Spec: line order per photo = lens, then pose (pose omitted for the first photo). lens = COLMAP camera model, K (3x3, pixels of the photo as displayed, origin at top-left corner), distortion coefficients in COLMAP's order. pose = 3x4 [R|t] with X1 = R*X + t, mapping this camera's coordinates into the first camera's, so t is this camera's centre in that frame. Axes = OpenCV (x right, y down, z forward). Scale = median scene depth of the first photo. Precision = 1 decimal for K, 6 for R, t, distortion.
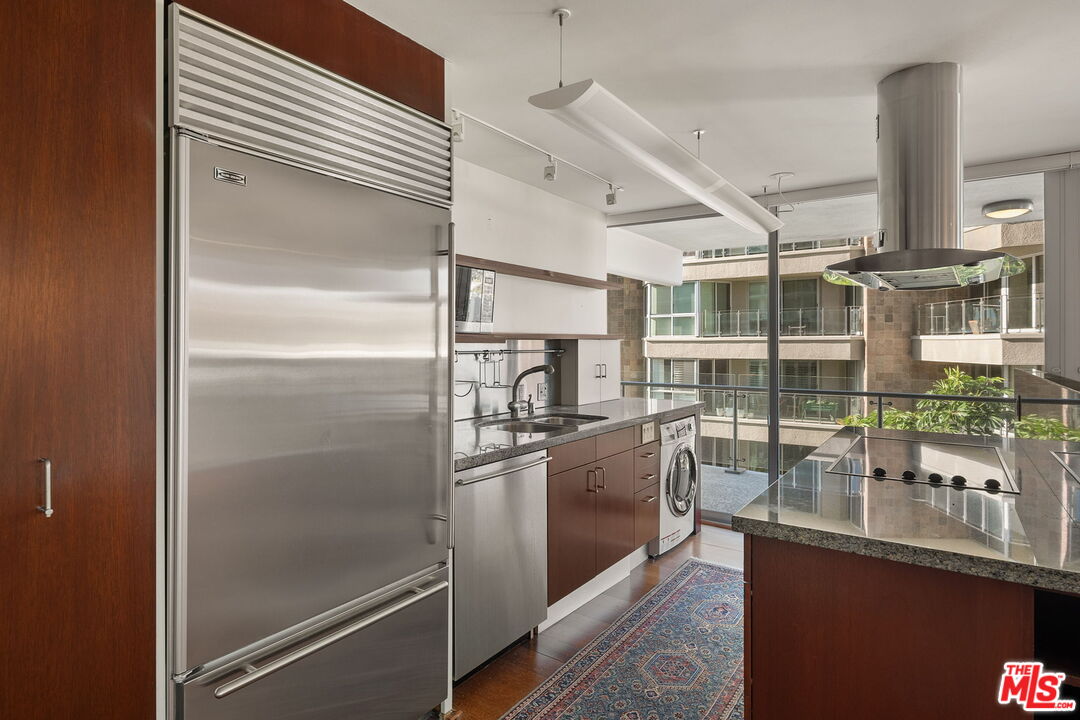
lens RADIAL K [[582.8, 0, 541.2], [0, 582.8, 345.1], [0, 0, 1]] dist [-0.000301, -0.000420]
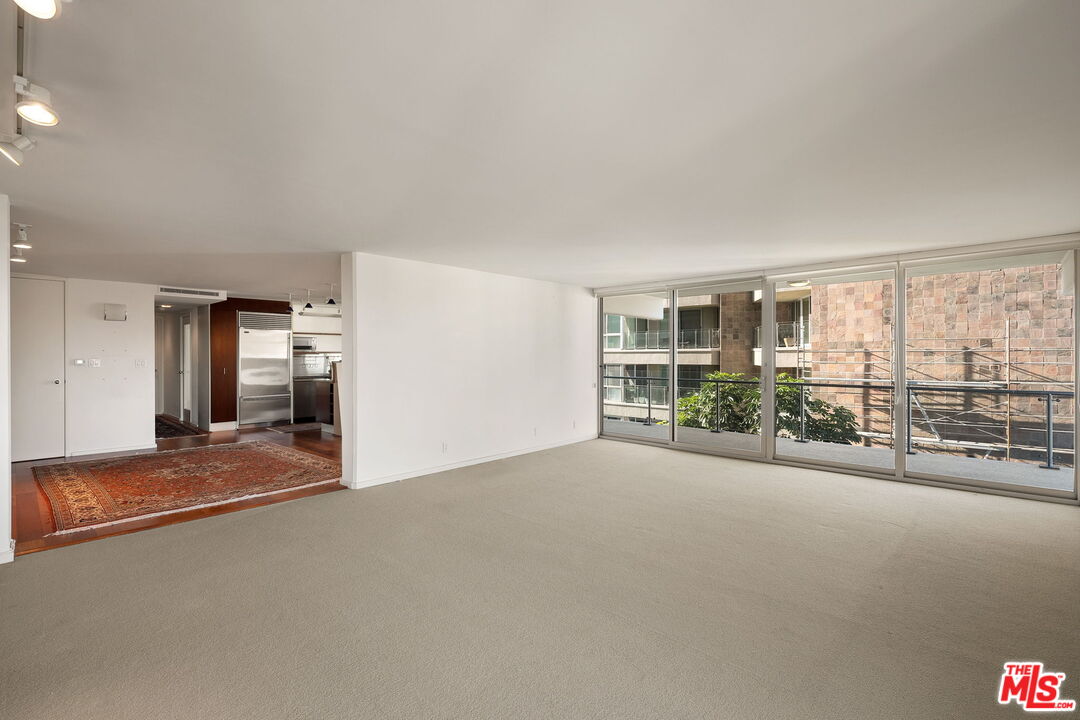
lens RADIAL K [[503.8, 0, 540.6], [0, 503.8, 353.6], [0, 0, 1]] dist [0.000327, -0.000149]
pose [[0.988592, -0.001002, -0.150615, 1.536974], [0.000575, 0.999996, -0.002880, 0.002193], [0.150618, 0.002760, 0.988588, -1.769587]]
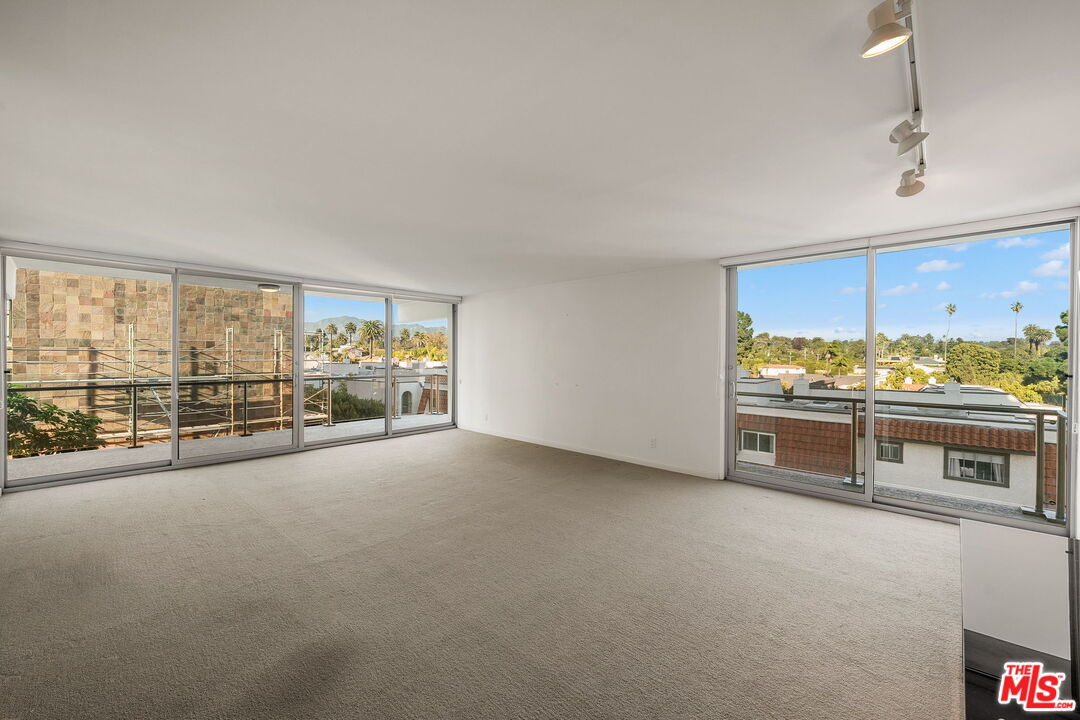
lens RADIAL K [[437.0, 0, 539.7], [0, 437.0, 356.6], [0, 0, 1]] dist [0.000425, 0.000009]
pose [[0.133227, -0.002286, 0.991083, 0.498288], [-0.003857, 0.999989, 0.002825, 0.002172], [-0.991078, -0.004199, 0.133216, -1.061710]]
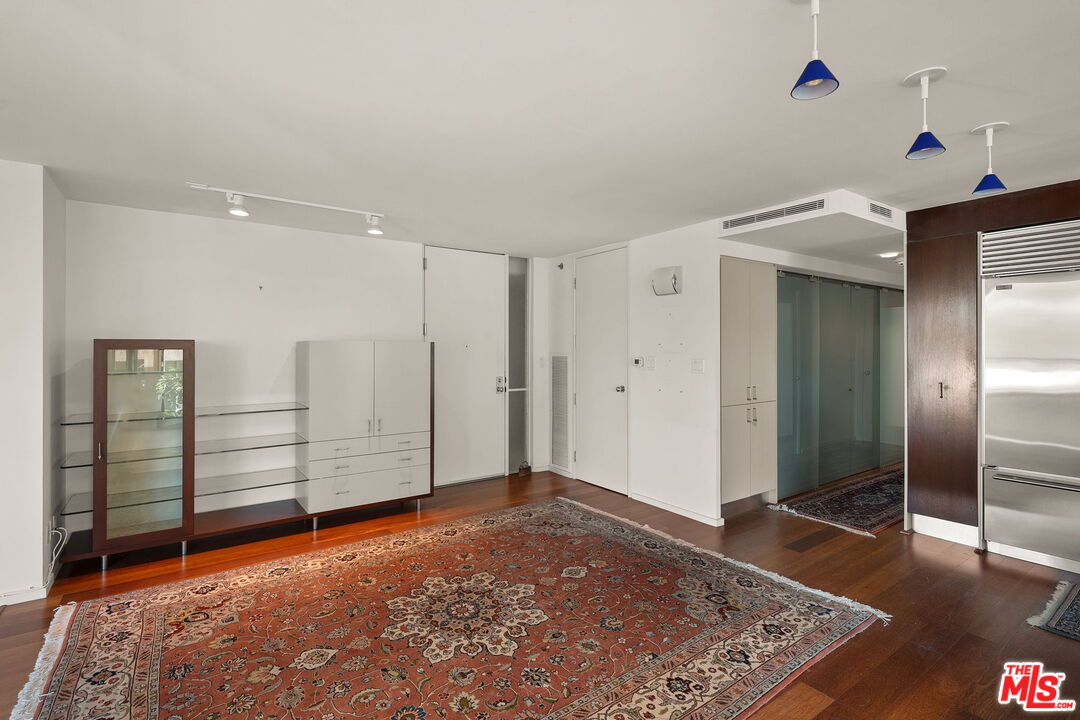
lens RADIAL K [[503.8, 0, 540.6], [0, 503.8, 353.6], [0, 0, 1]] dist [0.000327, -0.000149]
pose [[-0.332714, 0.004994, -0.943014, 0.864981], [0.001874, 0.999988, 0.004635, -0.001007], [0.943026, -0.000225, -0.332719, -0.082944]]
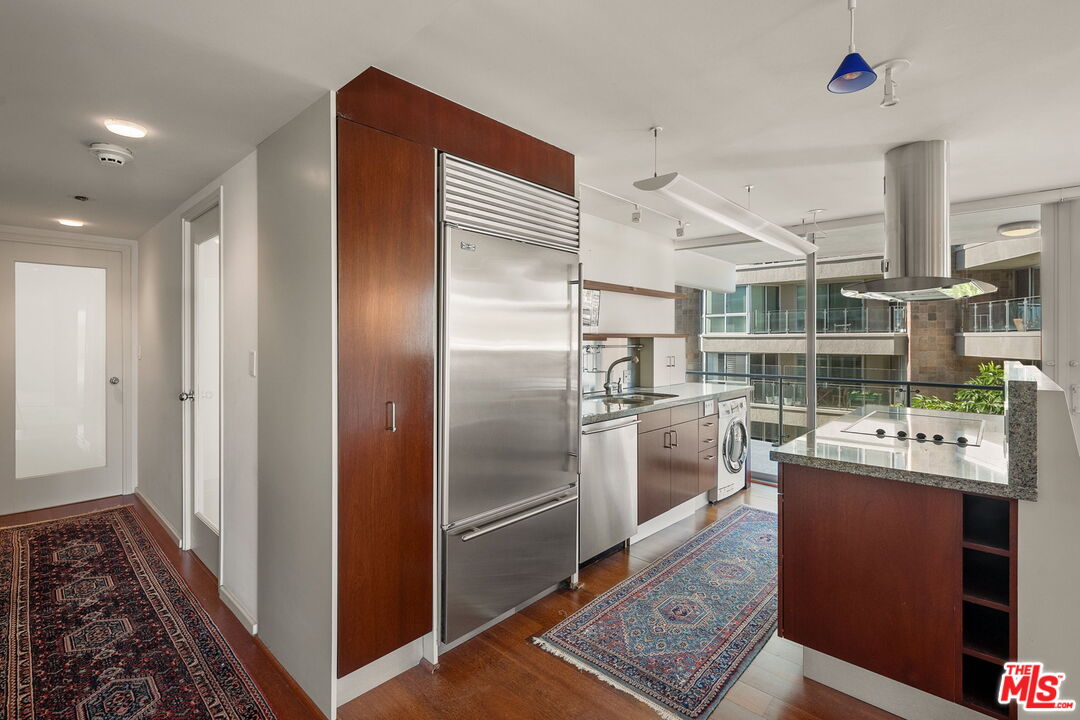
lens RADIAL K [[501.5, 0, 536.5], [0, 501.5, 340.0], [0, 0, 1]] dist [-0.001032, -0.000579]
pose [[0.990417, 0.002114, -0.138093, -0.044729], [-0.002227, 0.999997, -0.000668, -0.002615], [0.138091, 0.000970, 0.990419, -0.172630]]
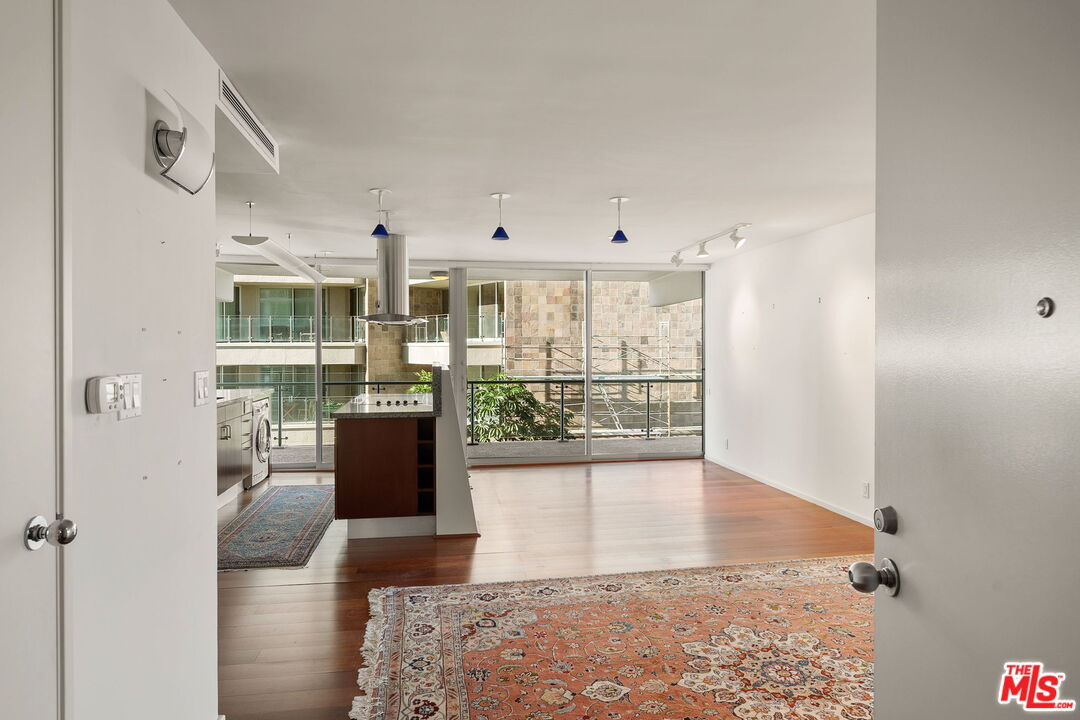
lens RADIAL K [[644.3, 0, 540.0], [0, 644.3, 360.0], [0, 0, 1]] dist [0.012760, -0.000819]
pose [[0.716101, -0.011024, 0.697910, -0.424323], [0.001183, 0.999893, 0.014581, -0.000288], [-0.697996, -0.009616, 0.716037, -0.728584]]
